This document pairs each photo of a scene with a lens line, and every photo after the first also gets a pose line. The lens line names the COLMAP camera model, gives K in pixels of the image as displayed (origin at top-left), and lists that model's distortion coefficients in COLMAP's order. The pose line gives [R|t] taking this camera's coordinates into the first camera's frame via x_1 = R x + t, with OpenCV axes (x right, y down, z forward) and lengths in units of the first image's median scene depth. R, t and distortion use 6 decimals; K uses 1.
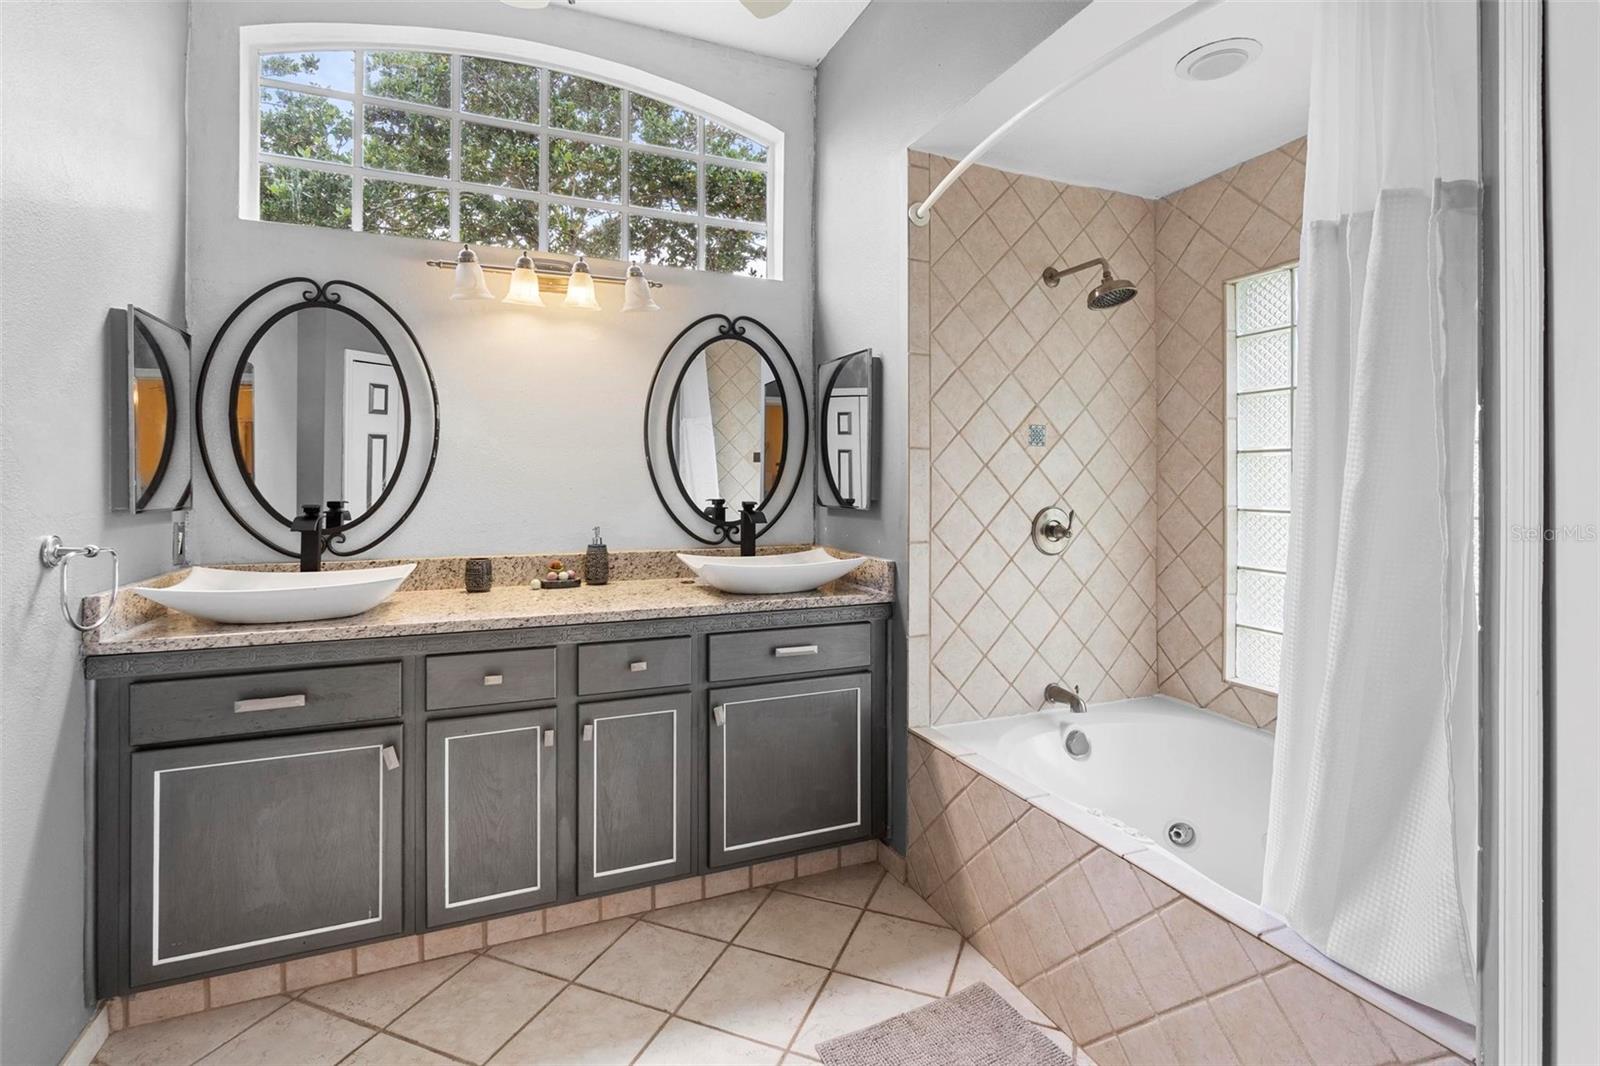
lens RADIAL K [[717.5, 0, 753.8], [0, 717.5, 488.2], [0, 0, 1]] dist [-0.008139, 0.001763]
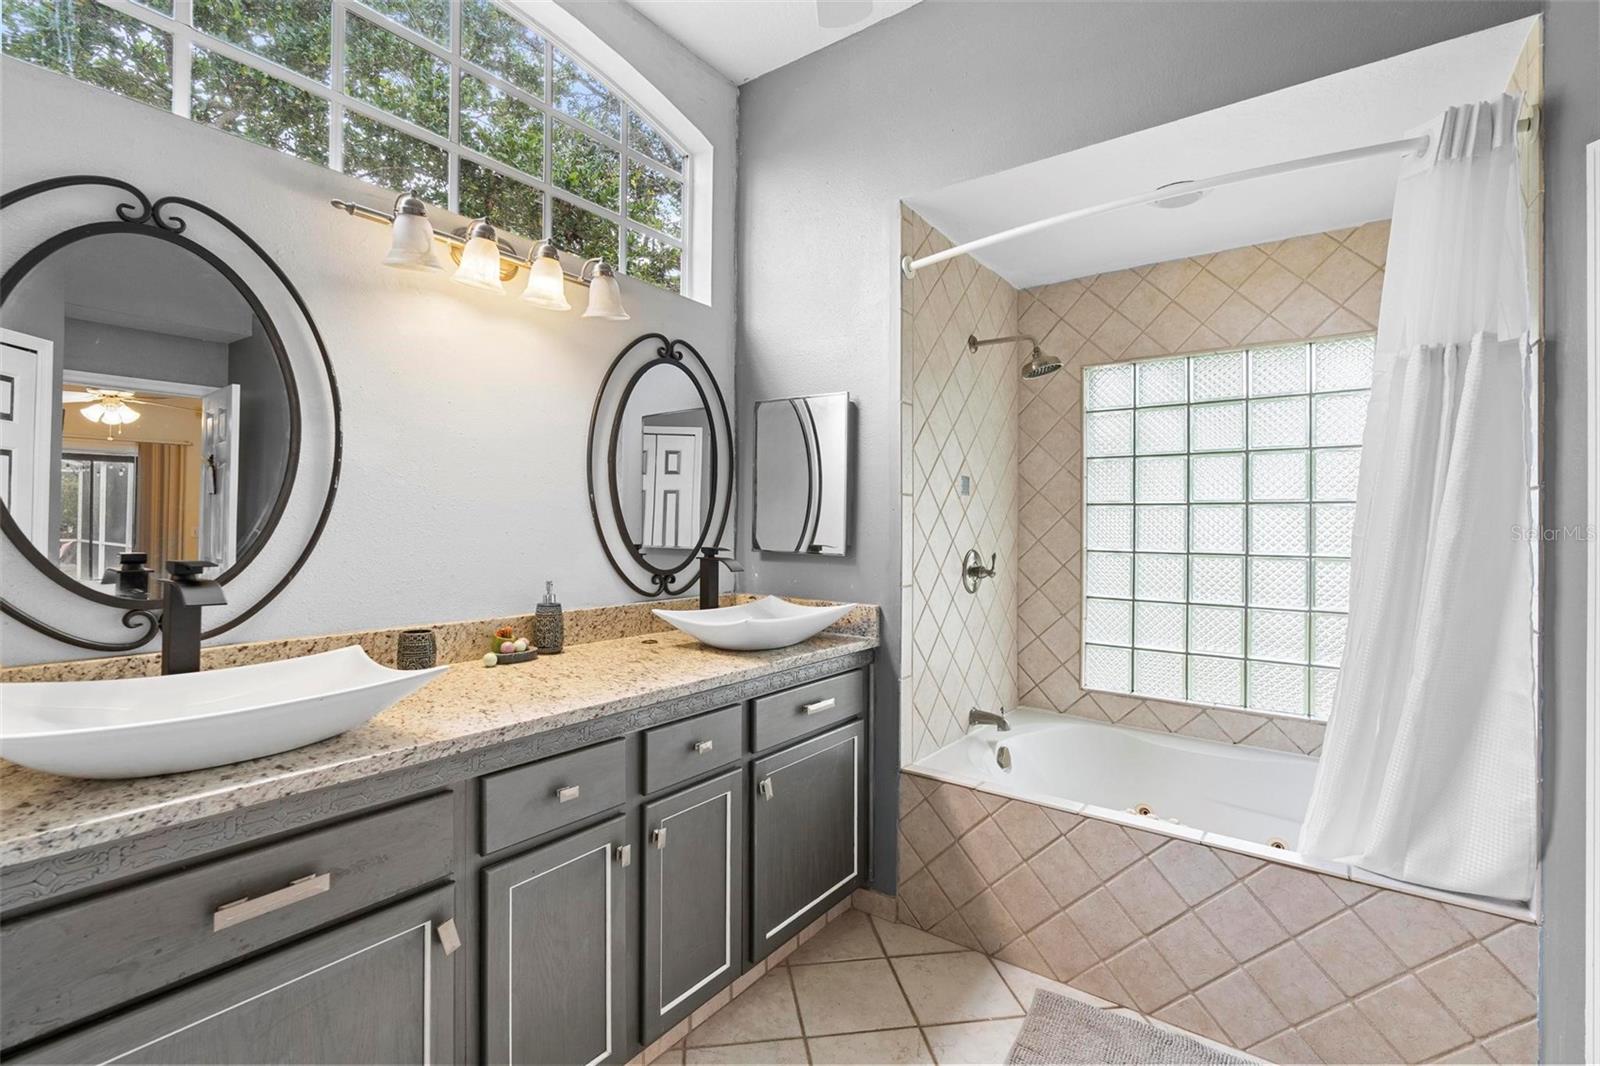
lens RADIAL K [[717.5, 0, 797.5], [0, 717.5, 529.1], [0, 0, 1]] dist [-0.008139, 0.001763]
pose [[0.862739, 0.004107, 0.505634, -0.410175], [-0.005019, 0.999987, 0.000441, -0.006122], [-0.505625, -0.002918, 0.862748, 0.185334]]
